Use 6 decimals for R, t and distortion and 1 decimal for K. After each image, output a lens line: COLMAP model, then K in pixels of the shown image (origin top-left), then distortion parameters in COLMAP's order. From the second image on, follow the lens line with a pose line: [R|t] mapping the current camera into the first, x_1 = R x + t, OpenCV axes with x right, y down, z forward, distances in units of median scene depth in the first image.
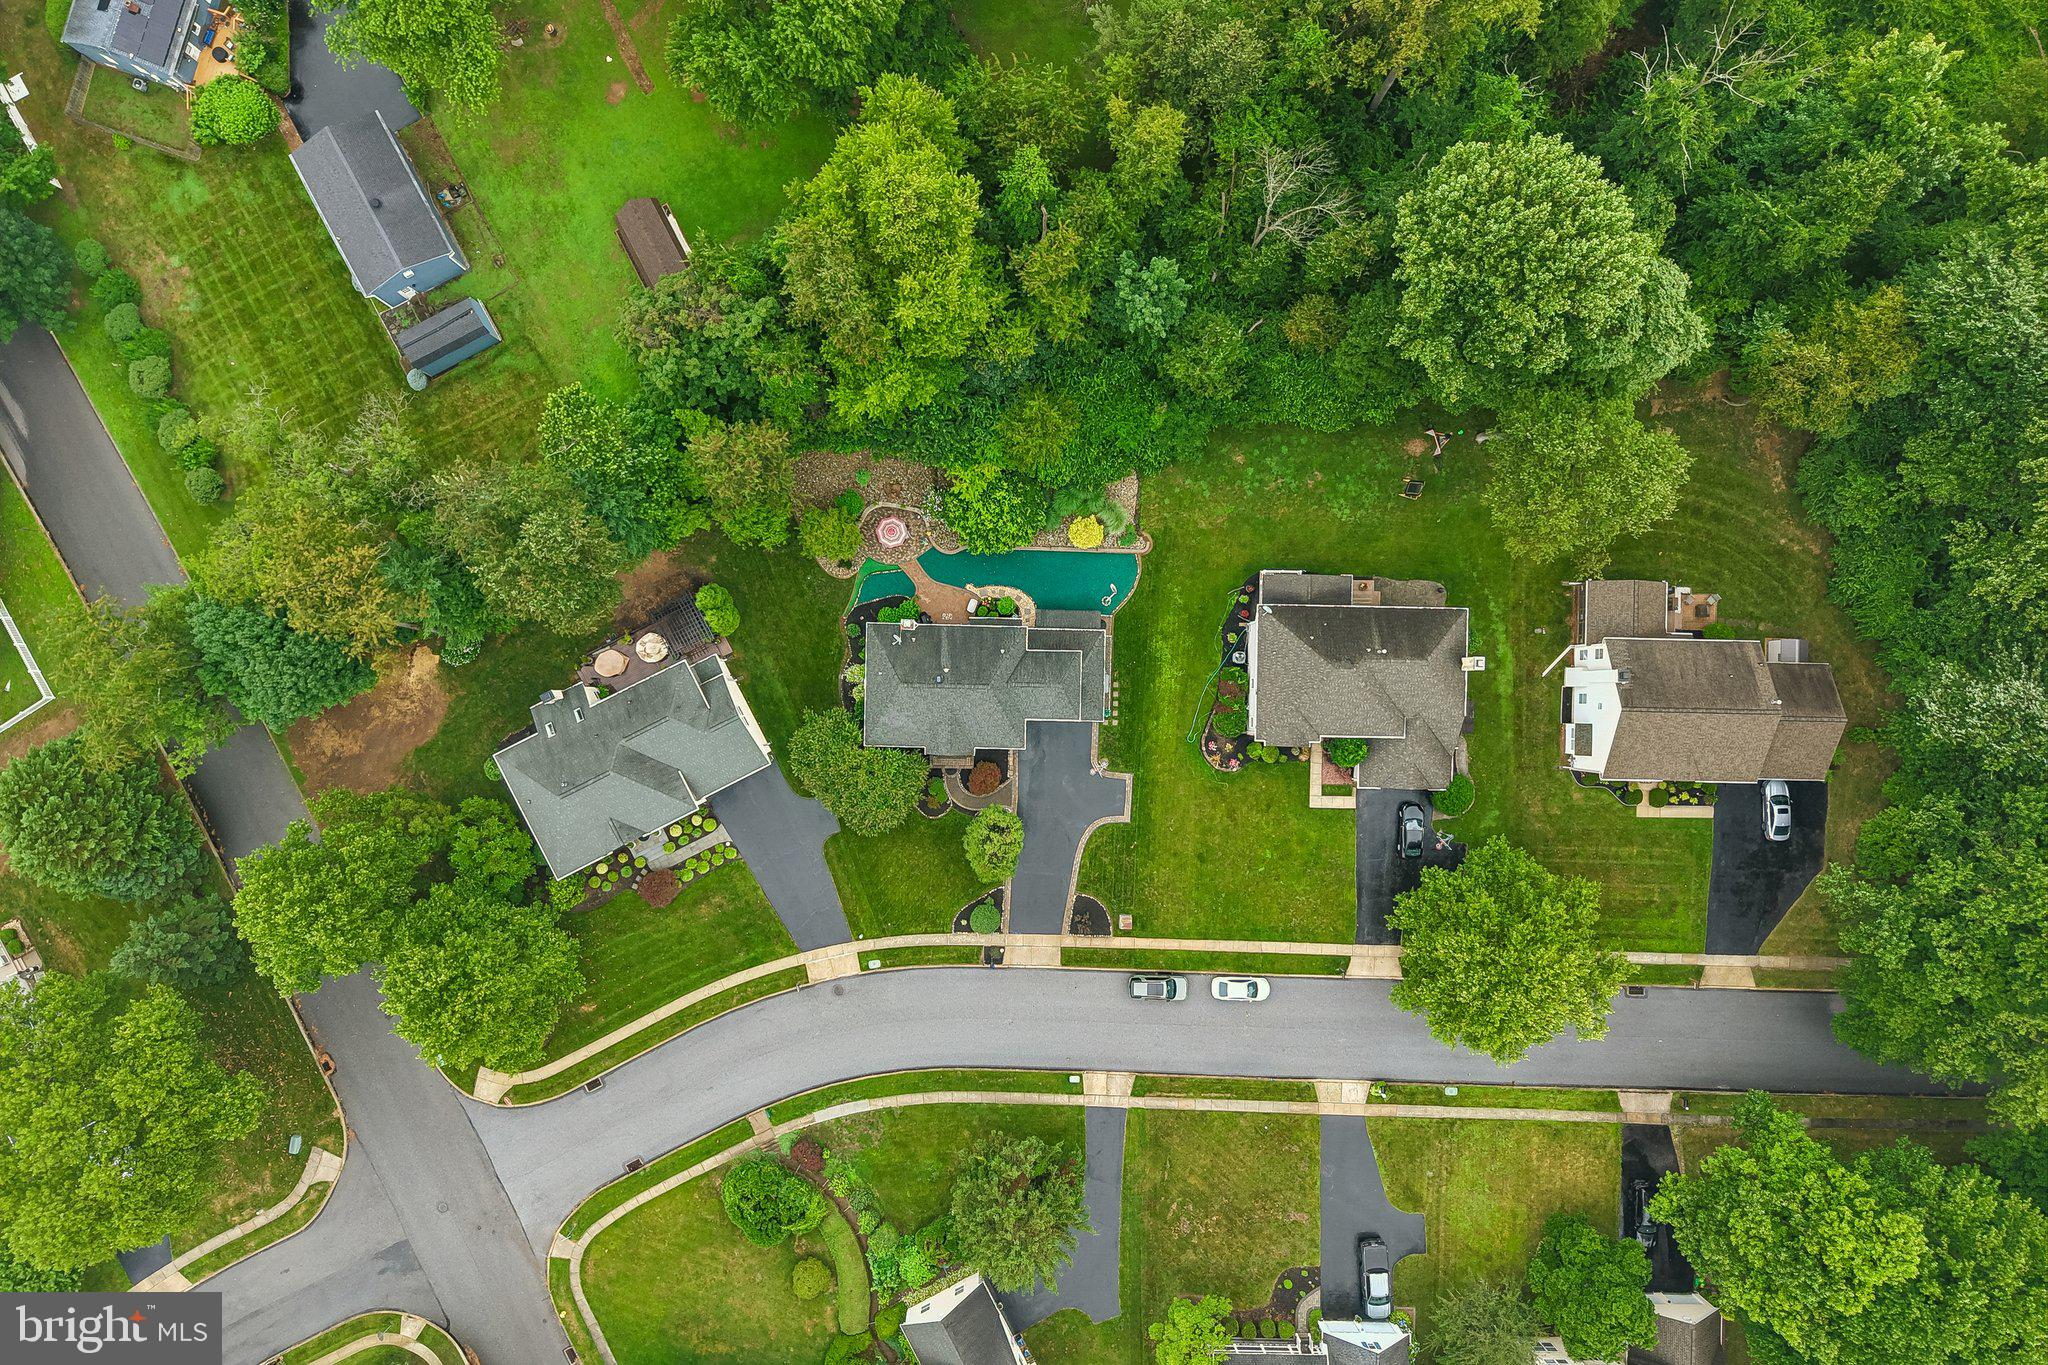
lens RADIAL K [[1367.0, 0, 1017.8], [0, 1367.0, 681.8], [0, 0, 1]] dist [0.030861, -0.032588]
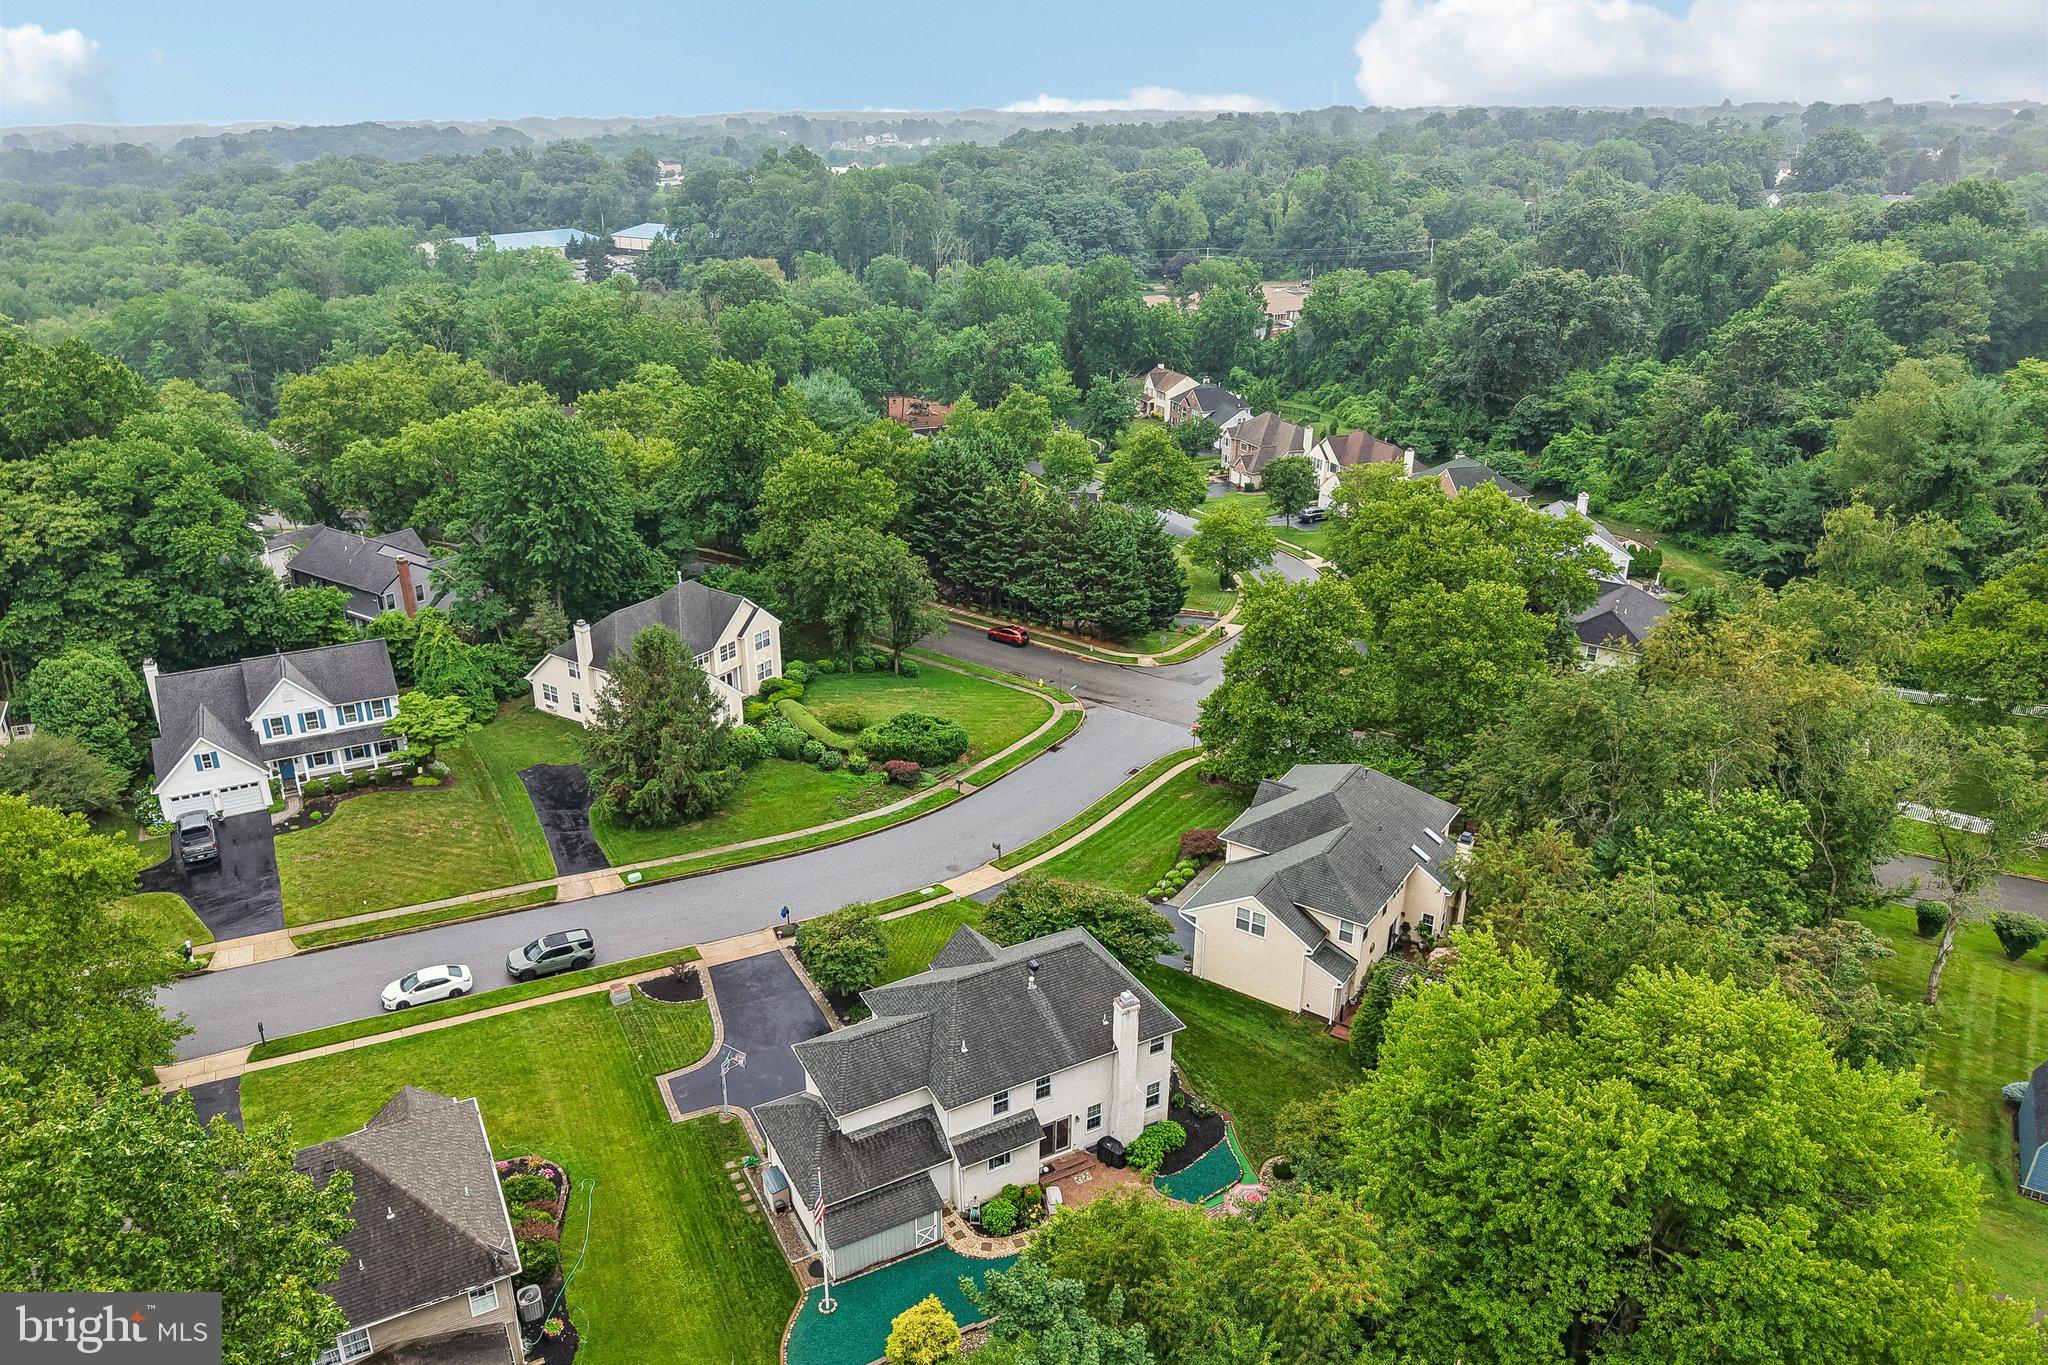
lens RADIAL K [[1367.0, 0, 1024.7], [0, 1367.0, 673.9], [0, 0, 1]] dist [0.030861, -0.032588]
pose [[-0.867493, 0.168180, -0.468158, 0.196955], [-0.497310, -0.315479, 0.808180, -0.424500], [-0.011774, 0.933910, 0.357314, 0.603534]]
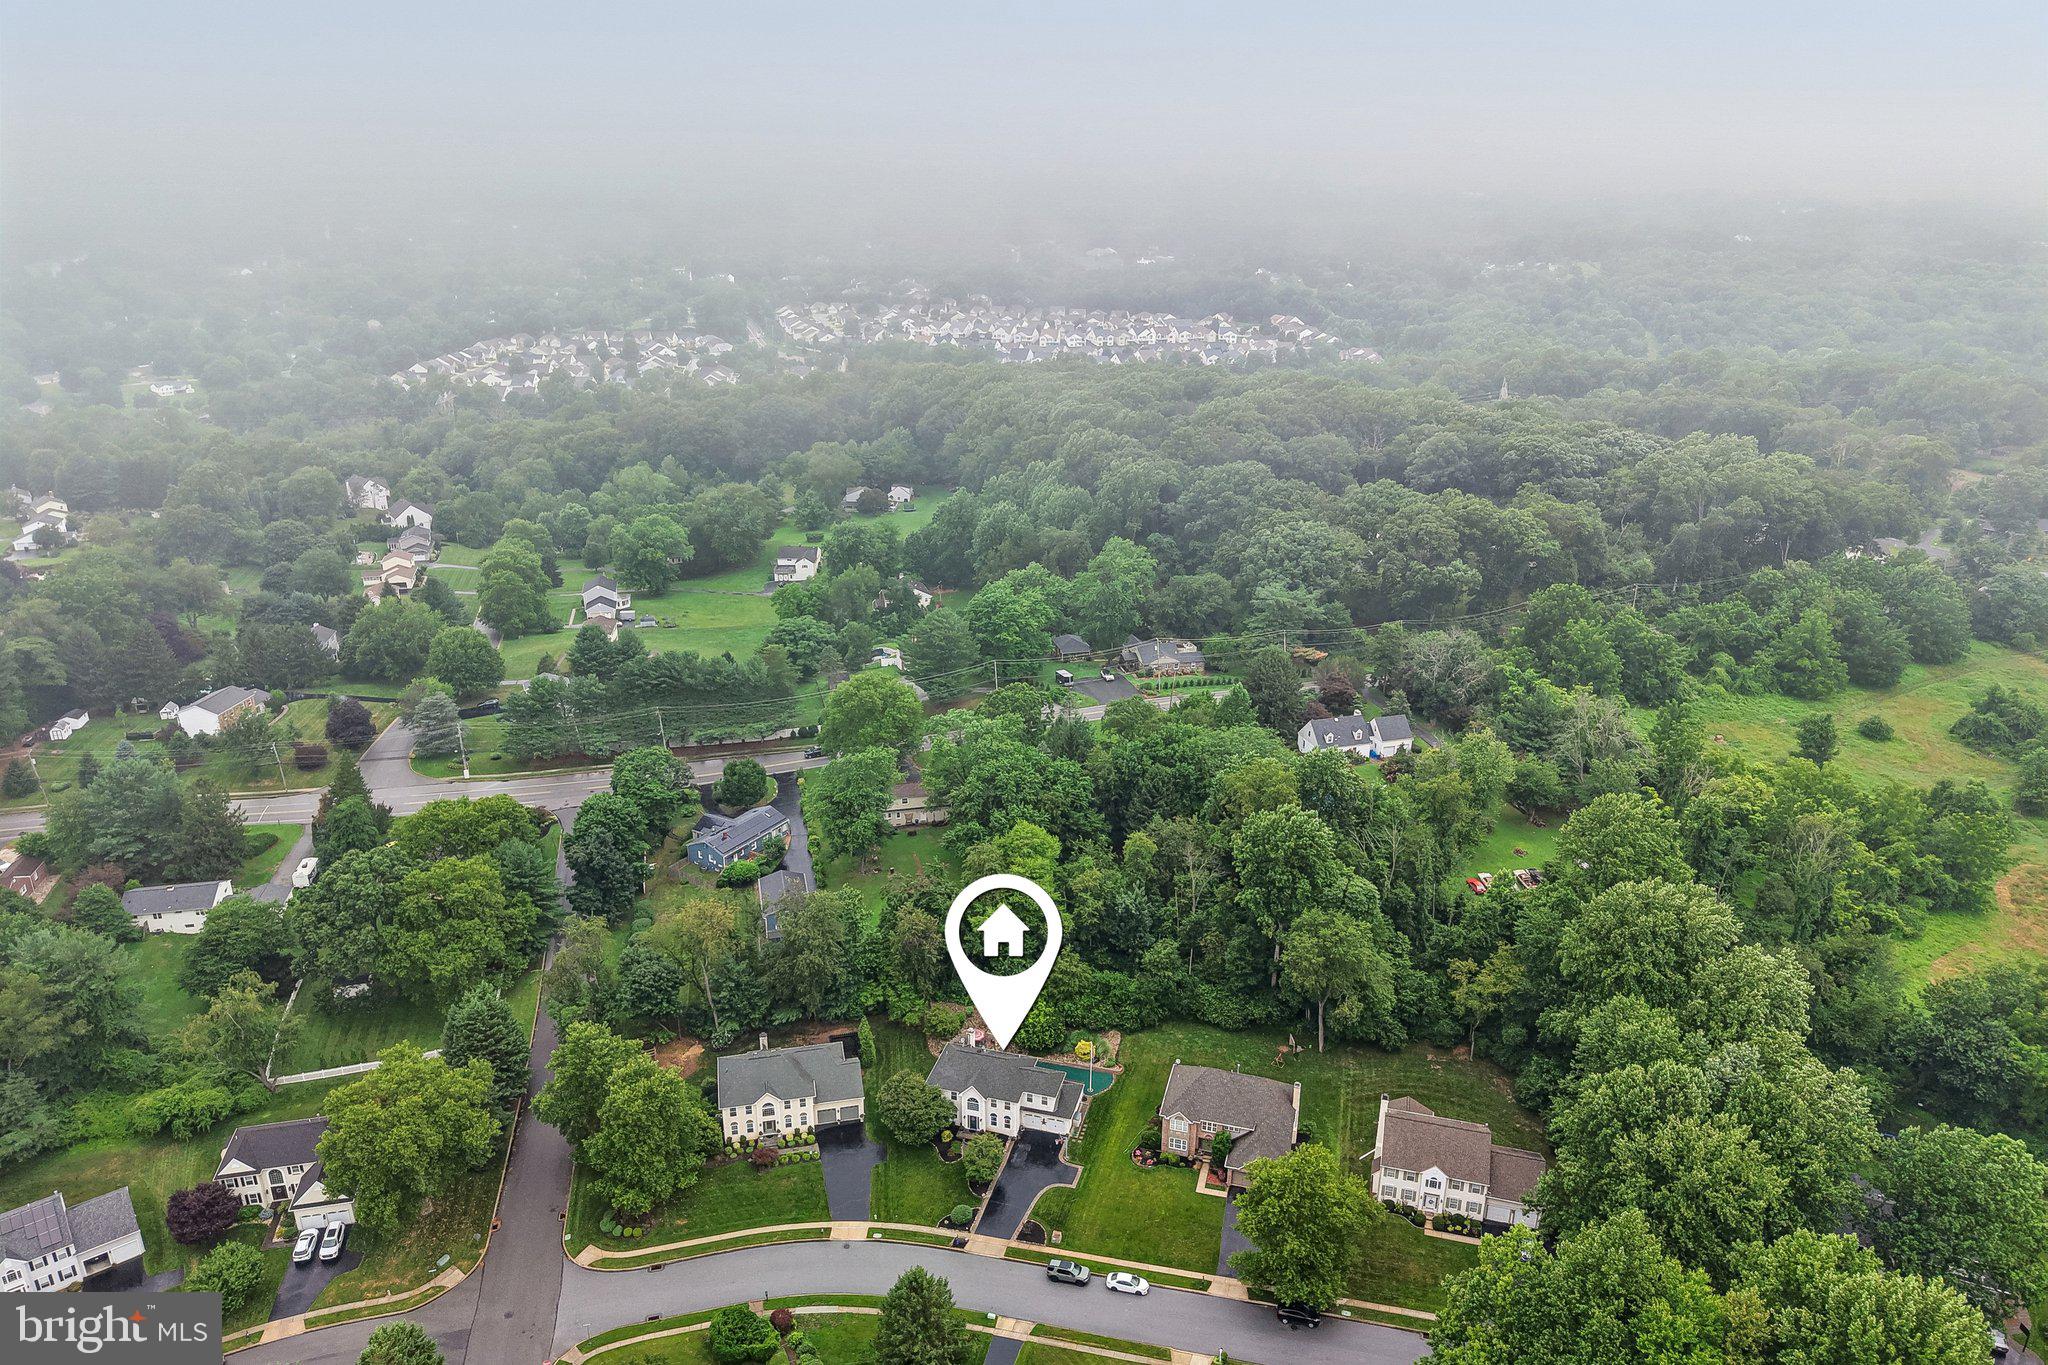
lens RADIAL K [[1367.0, 0, 1028.6], [0, 1367.0, 672.0], [0, 0, 1]] dist [0.030861, -0.032588]
pose [[0.968741, 0.075378, -0.236343, 0.341364], [-0.247760, 0.341755, -0.906542, 1.266557], [0.012438, 0.936761, 0.349748, -0.043036]]
